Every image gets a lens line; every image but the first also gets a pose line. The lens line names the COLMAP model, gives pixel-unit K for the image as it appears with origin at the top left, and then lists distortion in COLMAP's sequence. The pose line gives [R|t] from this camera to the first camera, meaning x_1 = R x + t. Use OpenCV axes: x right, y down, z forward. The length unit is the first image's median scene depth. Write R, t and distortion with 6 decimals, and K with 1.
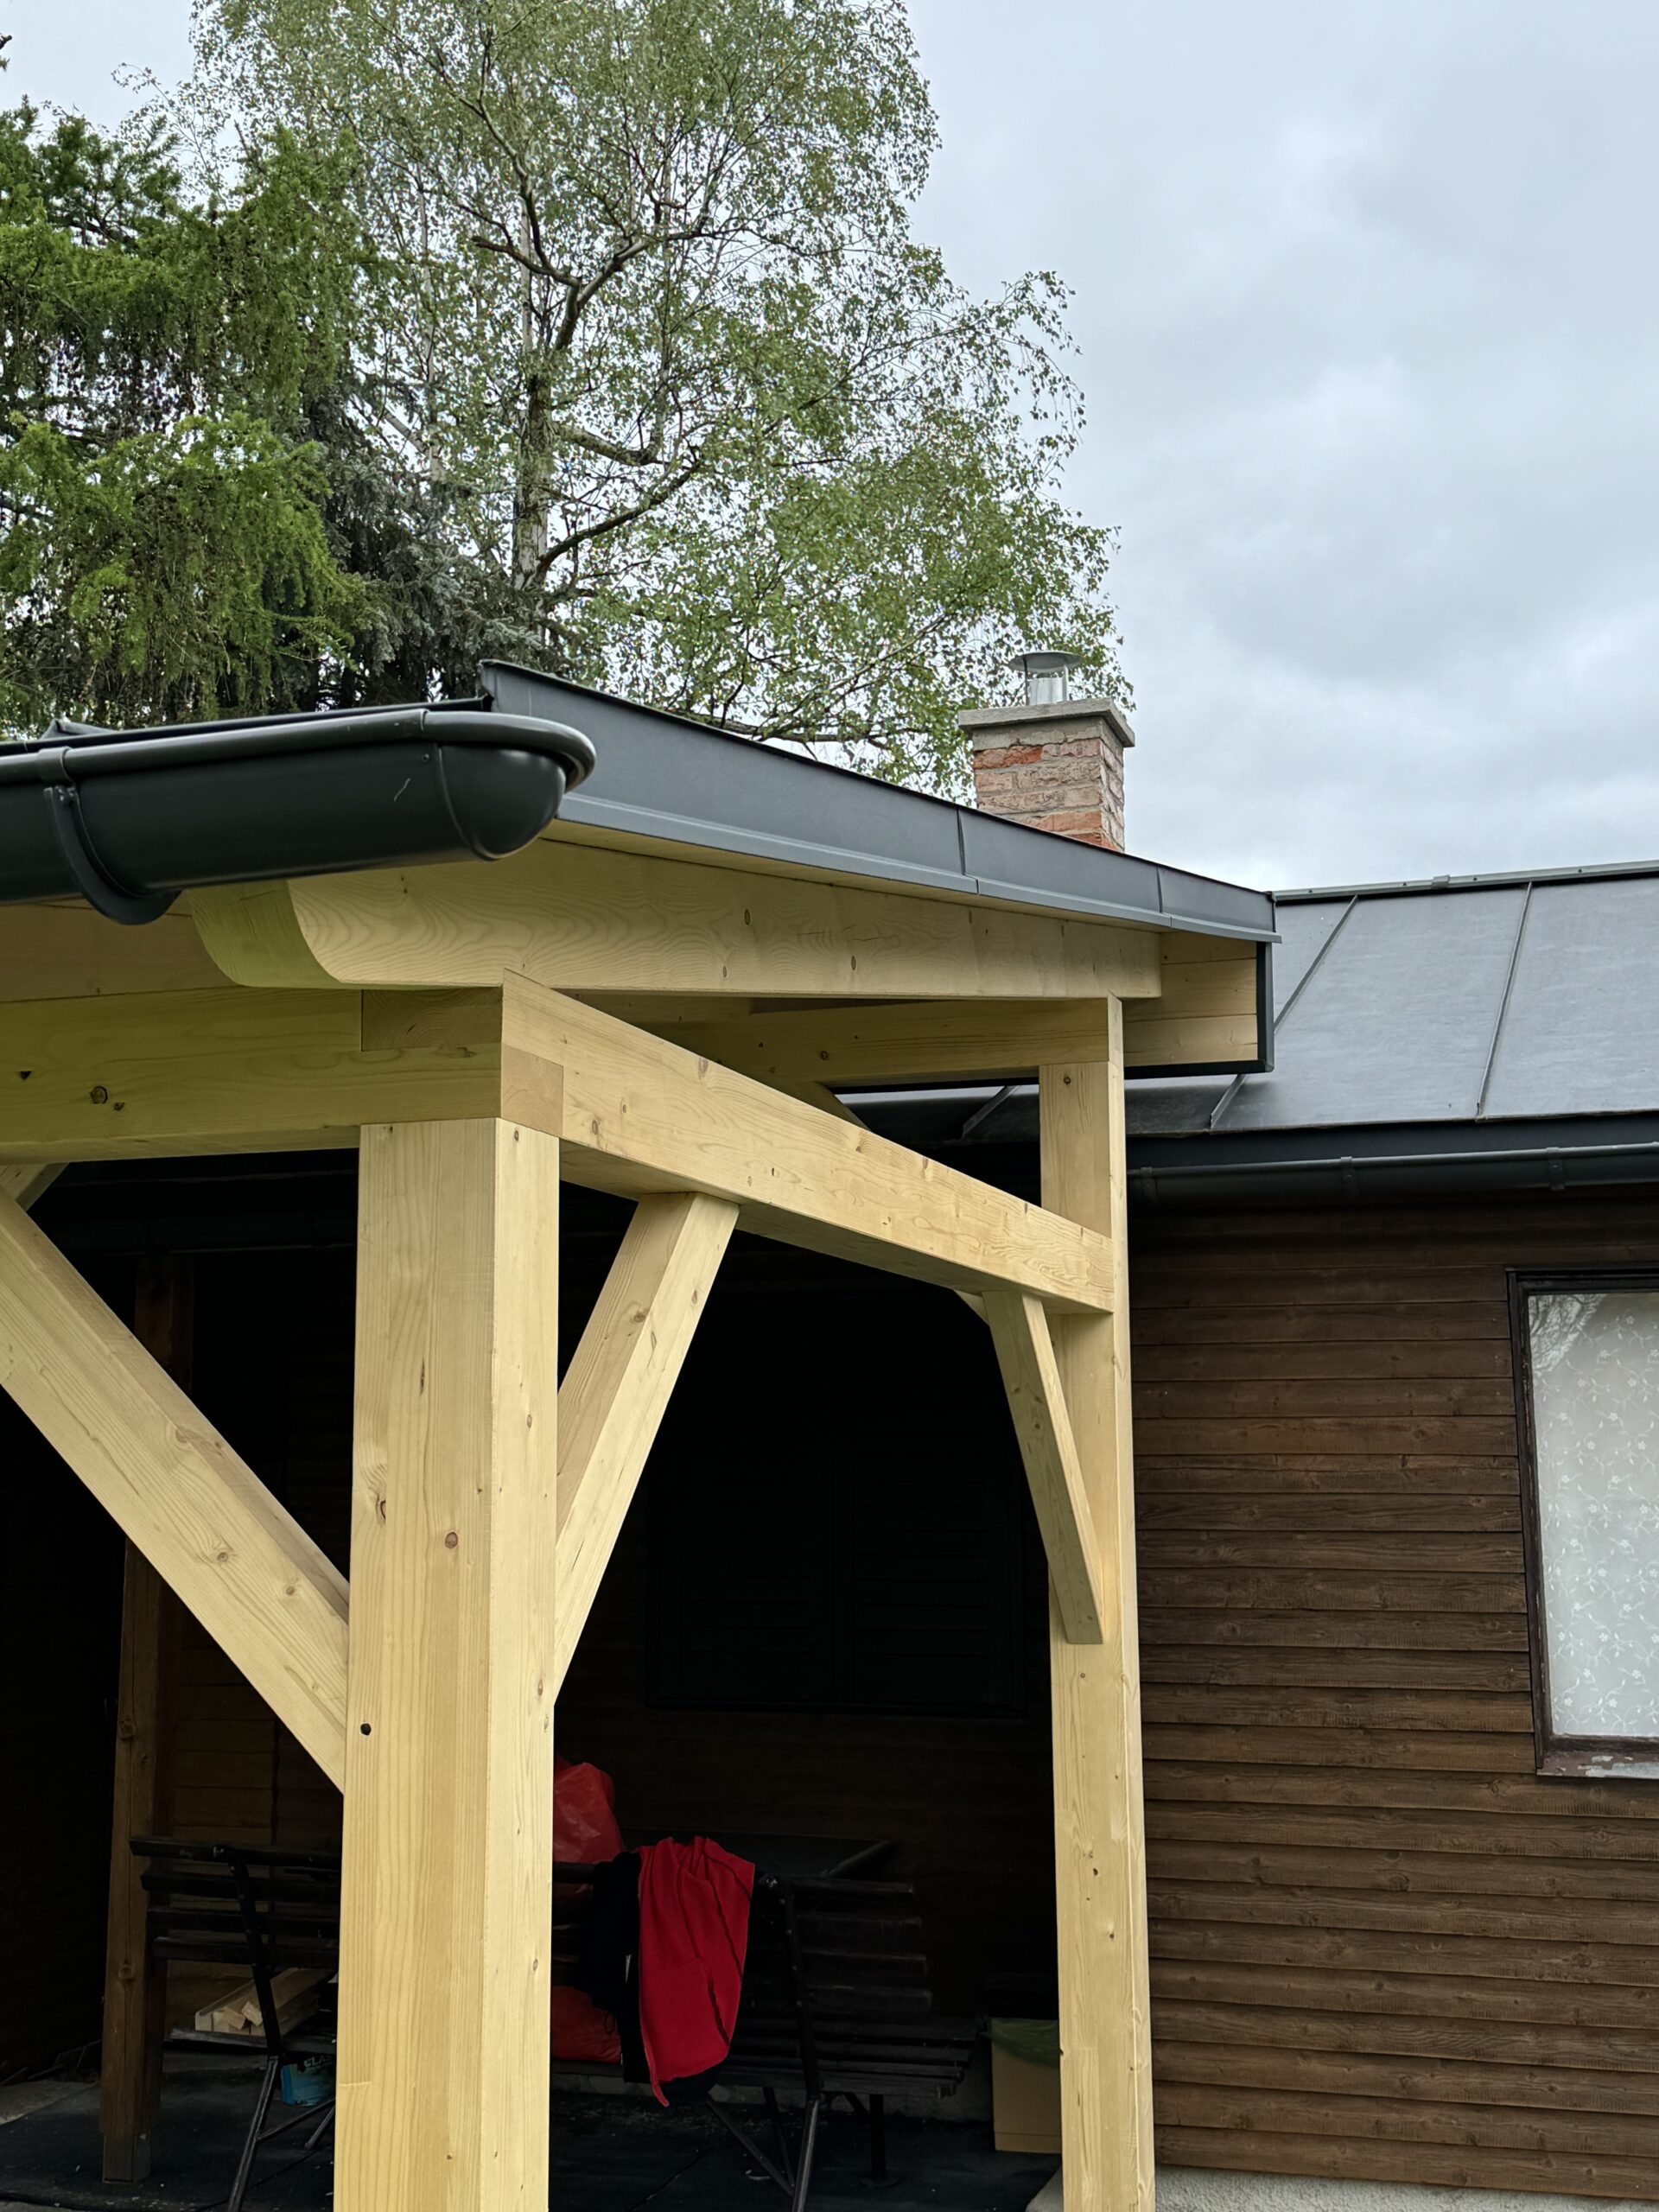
lens RADIAL K [[2583.7, 0, 778.6], [0, 2583.7, 1108.6], [0, 0, 1]] dist [0.213420, -0.465706]
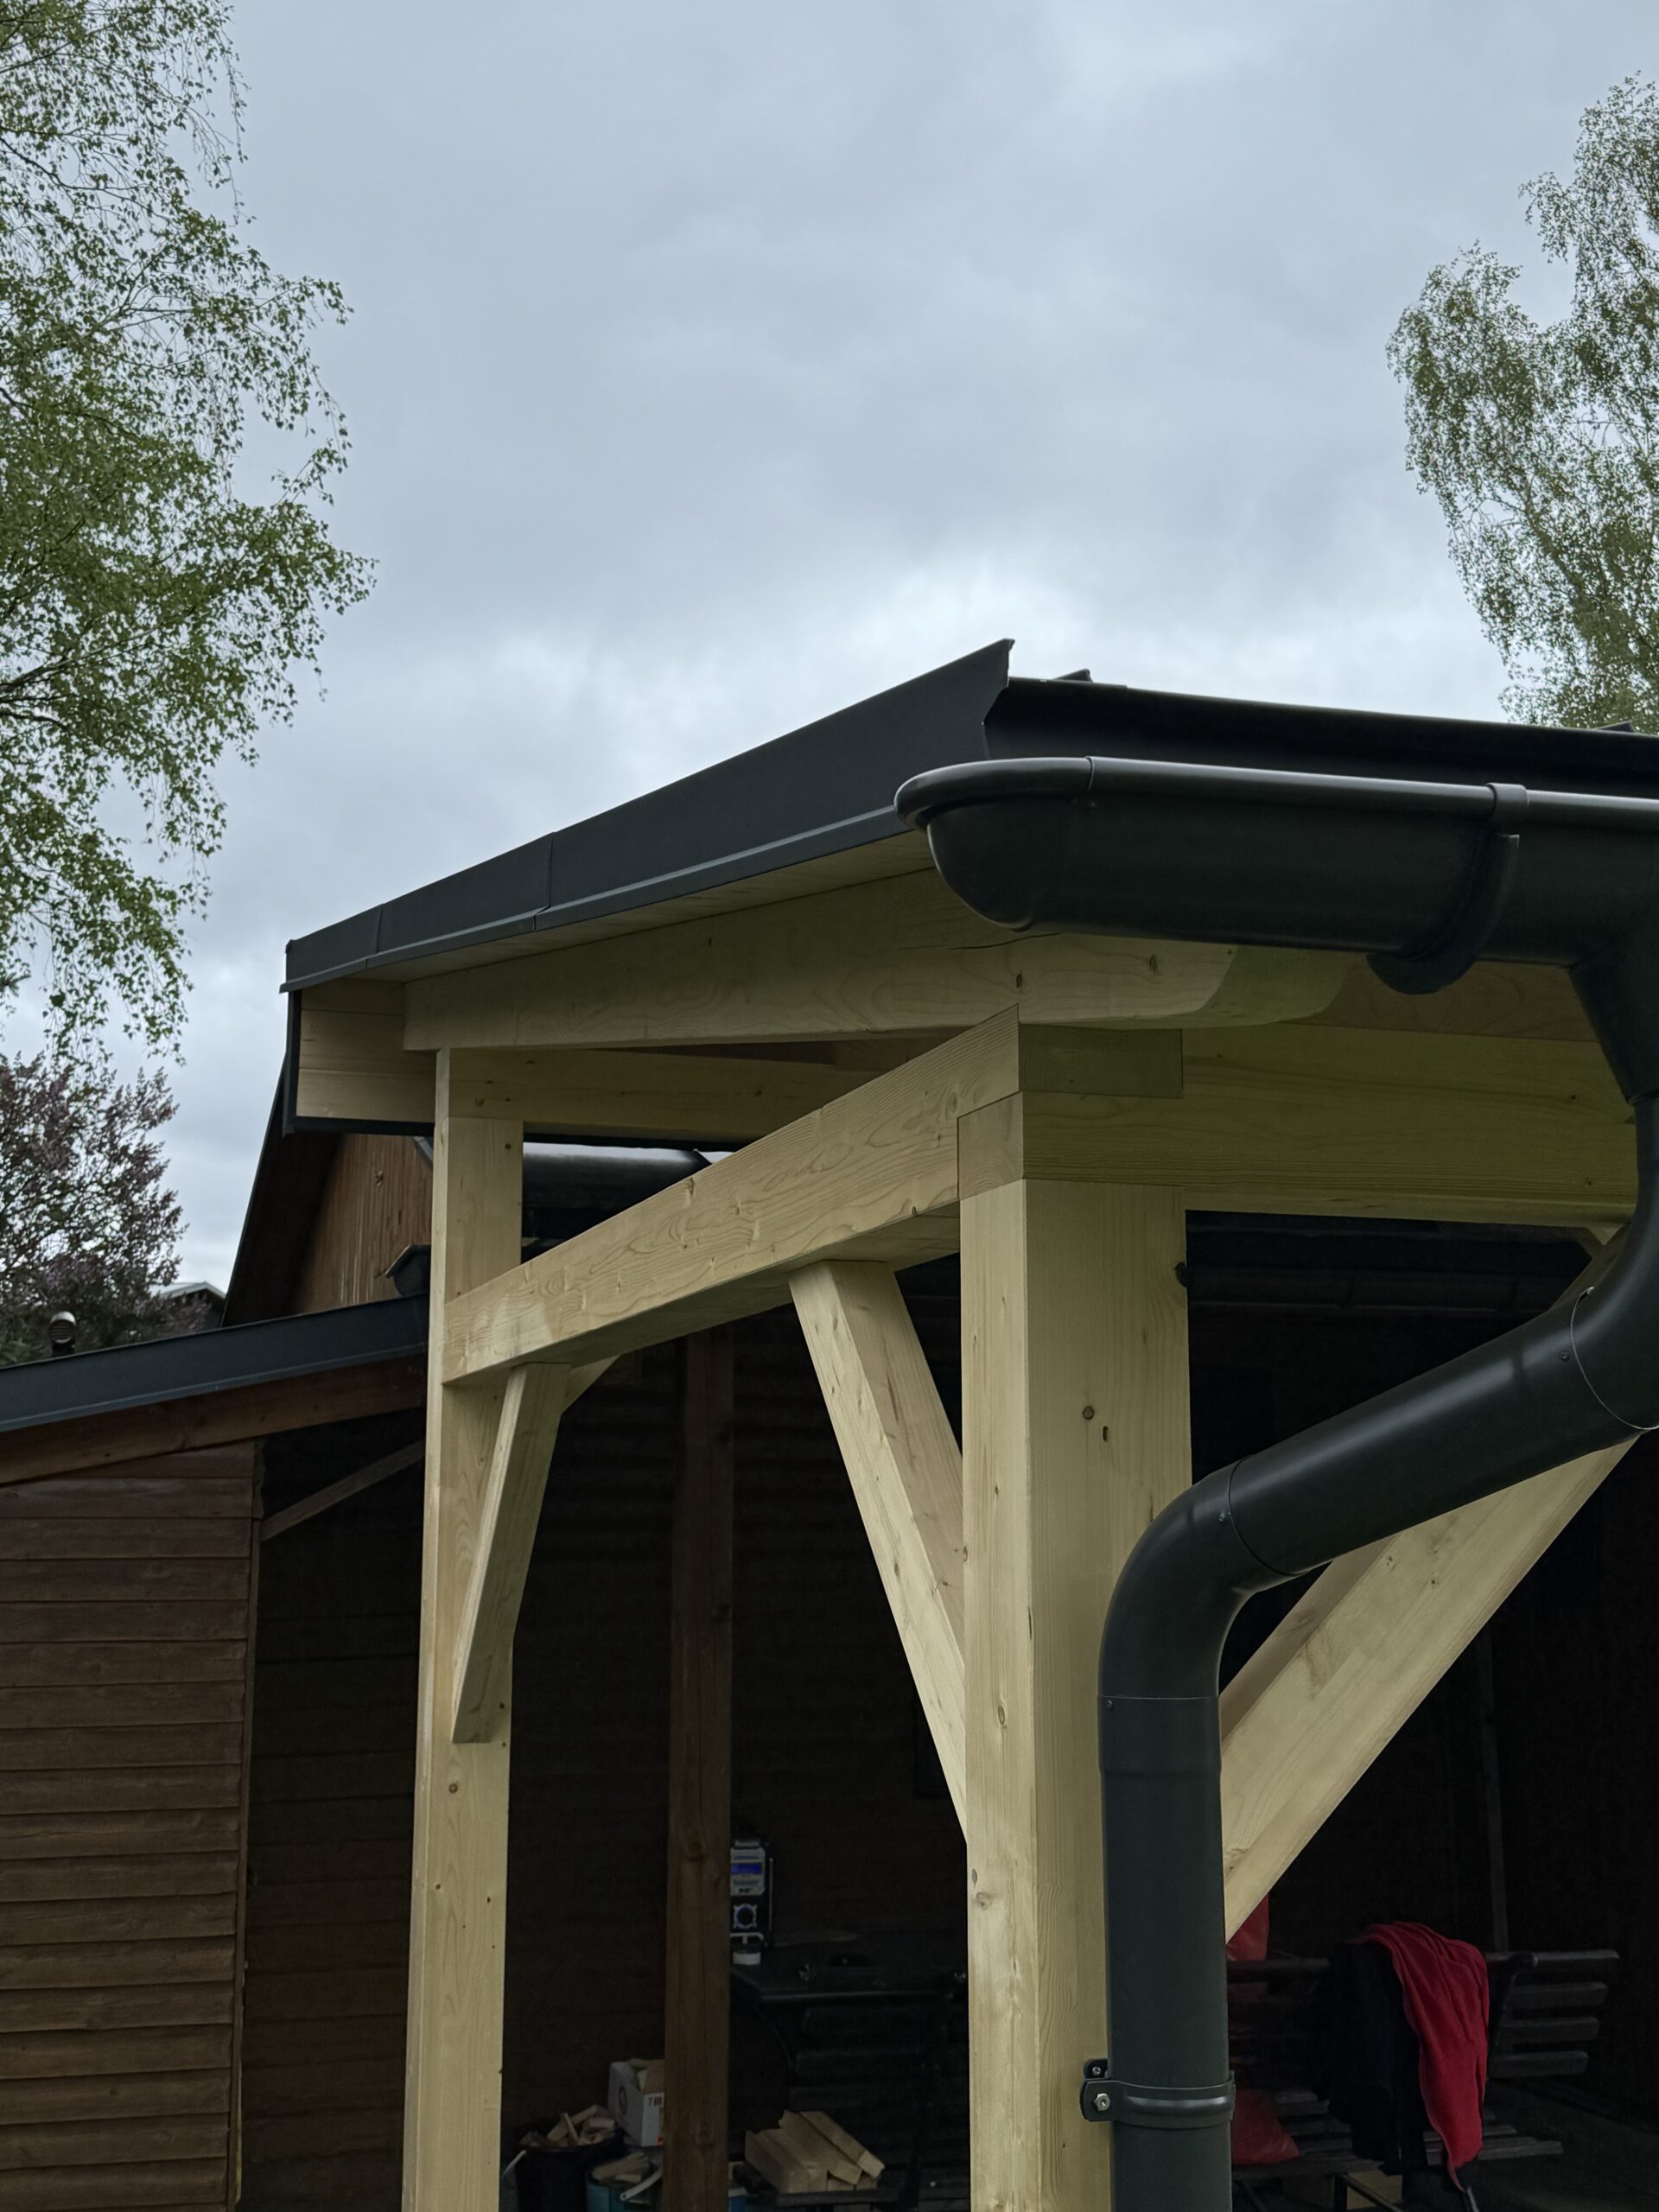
lens RADIAL K [[2594.5, 0, 885.0], [0, 2594.5, 1102.0], [0, 0, 1]] dist [0.216341, -0.456258]
pose [[0.798456, 0.103526, 0.593085, -0.876247], [-0.088492, 0.994586, -0.054475, 0.041751], [-0.595514, -0.008988, 0.803295, 0.327016]]
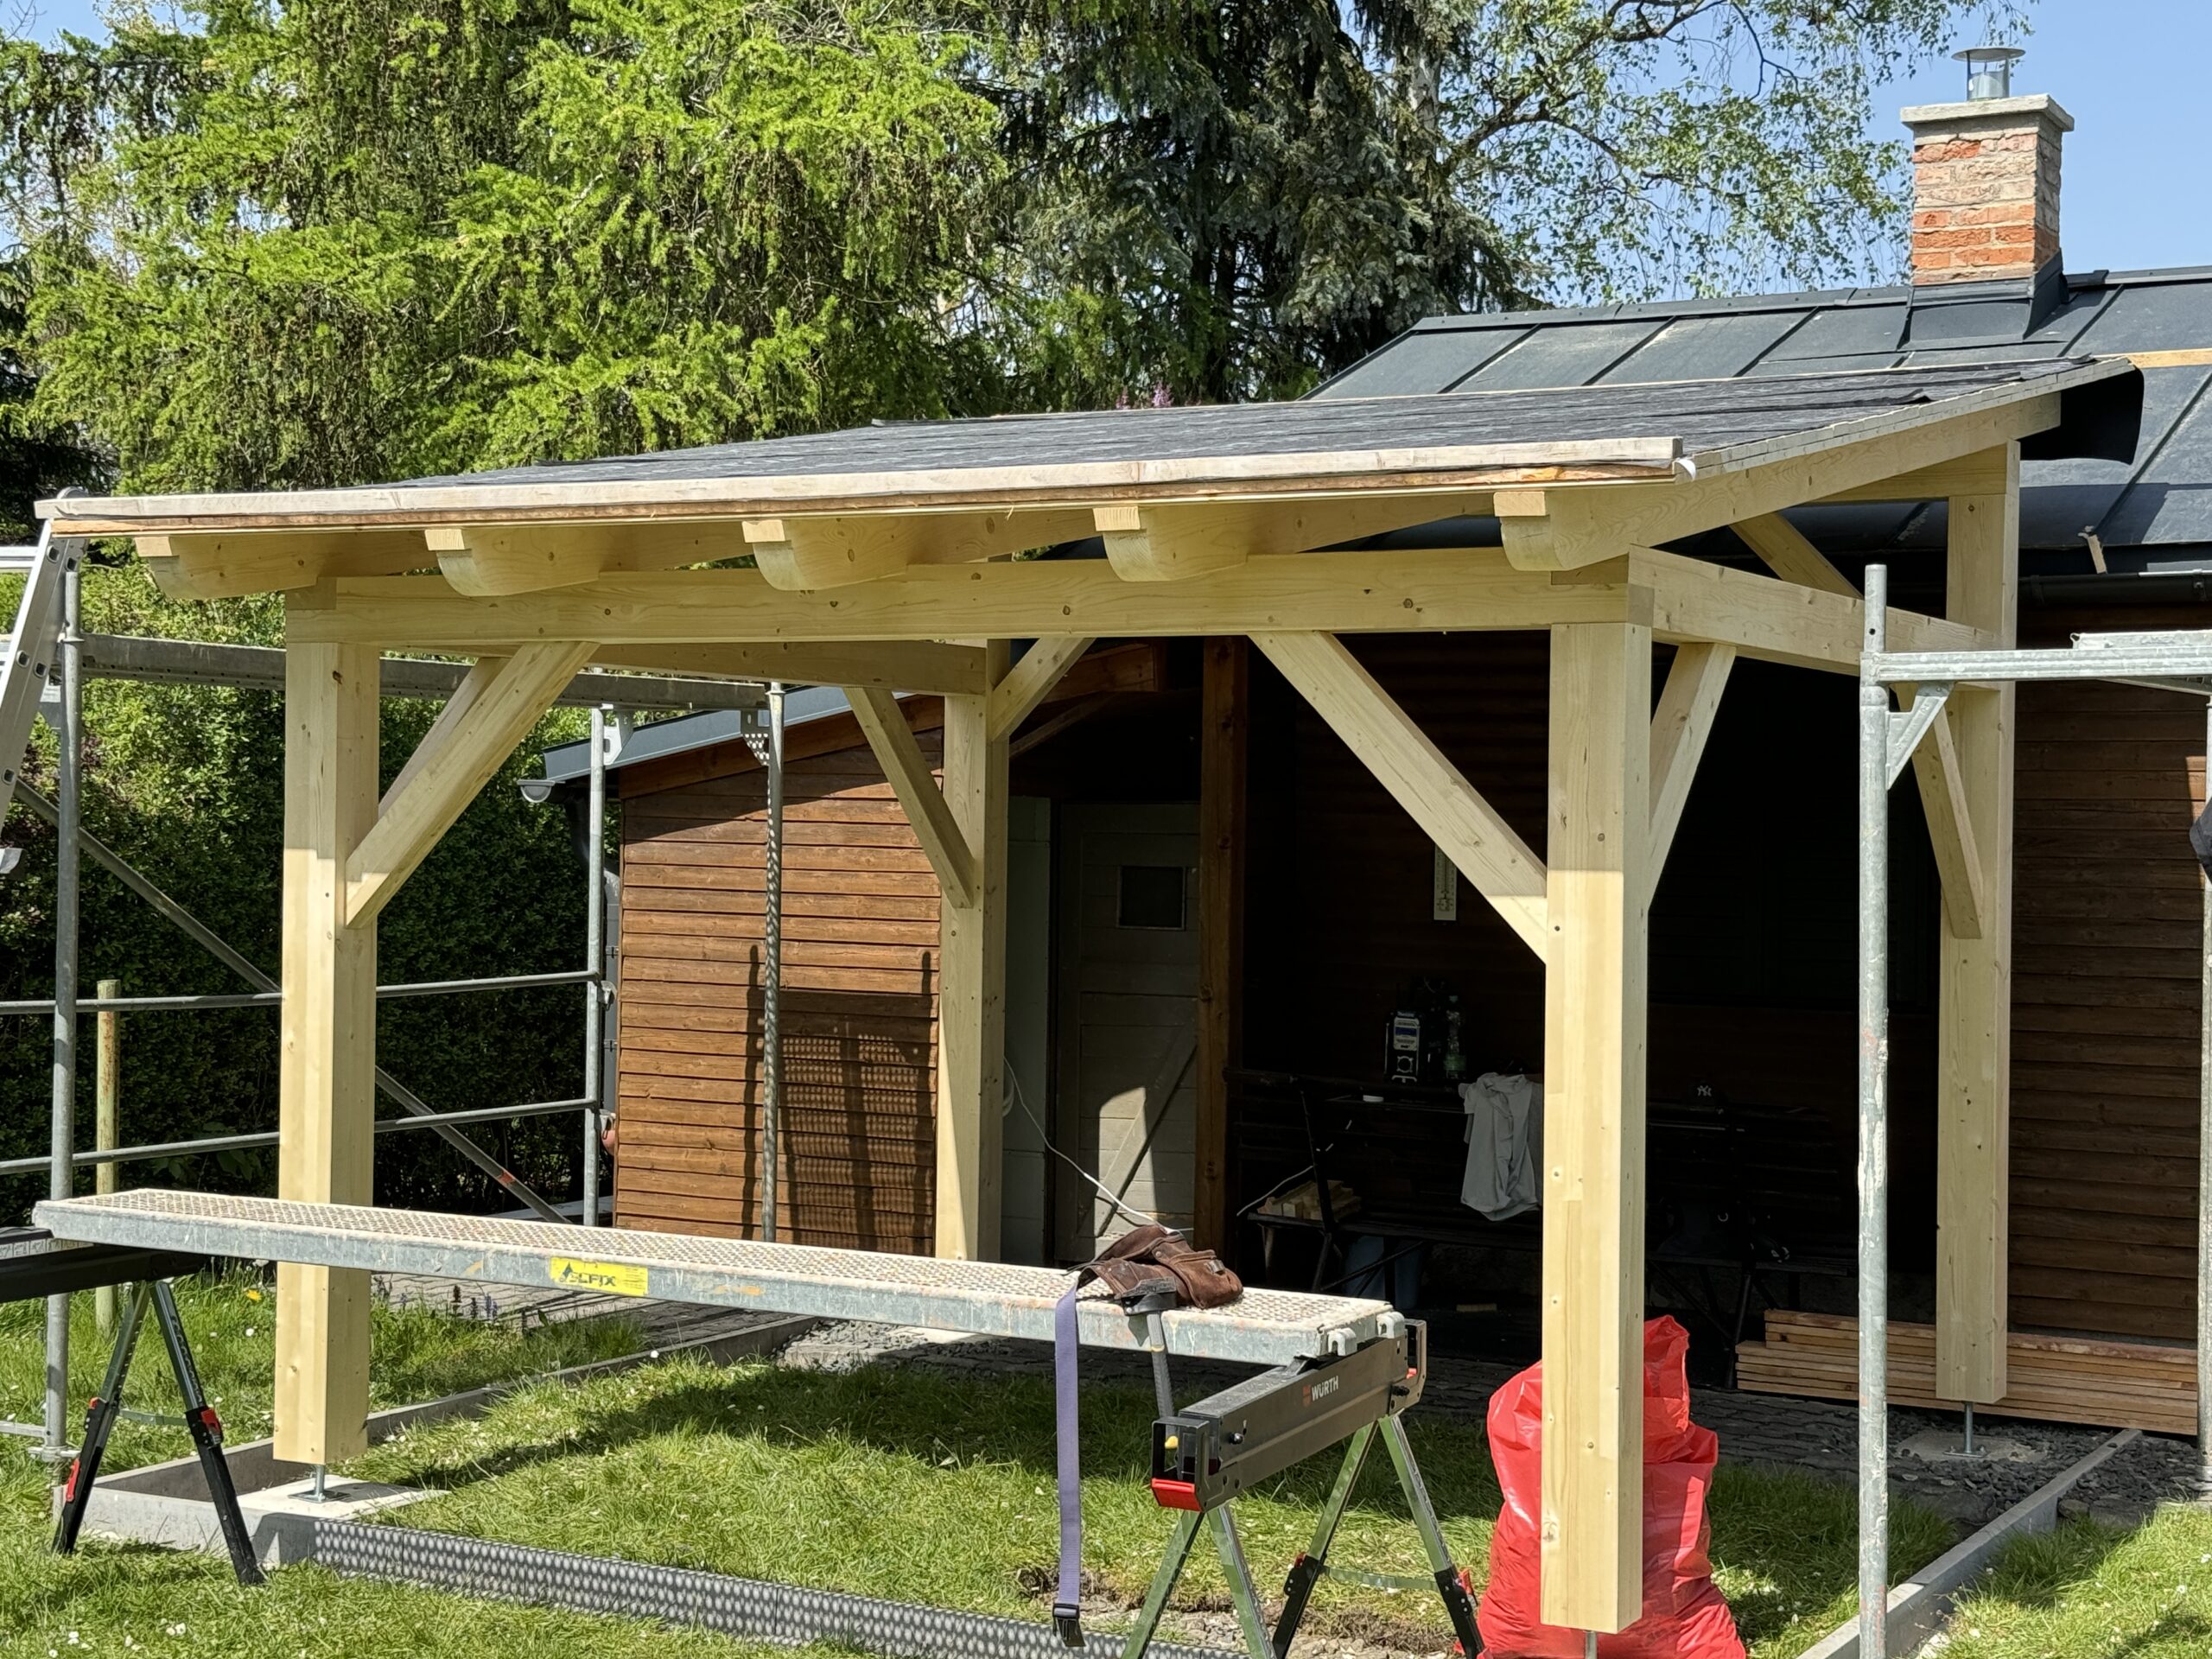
lens RADIAL K [[3259.5, 0, 1106.0], [0, 3259.5, 829.5], [0, 0, 1]] dist [0.157692, -0.001124]
pose [[0.986676, 0.018305, -0.161662, -0.043245], [0.005380, 0.989436, 0.144869, -0.091624], [0.162606, -0.143808, 0.976155, -0.673717]]
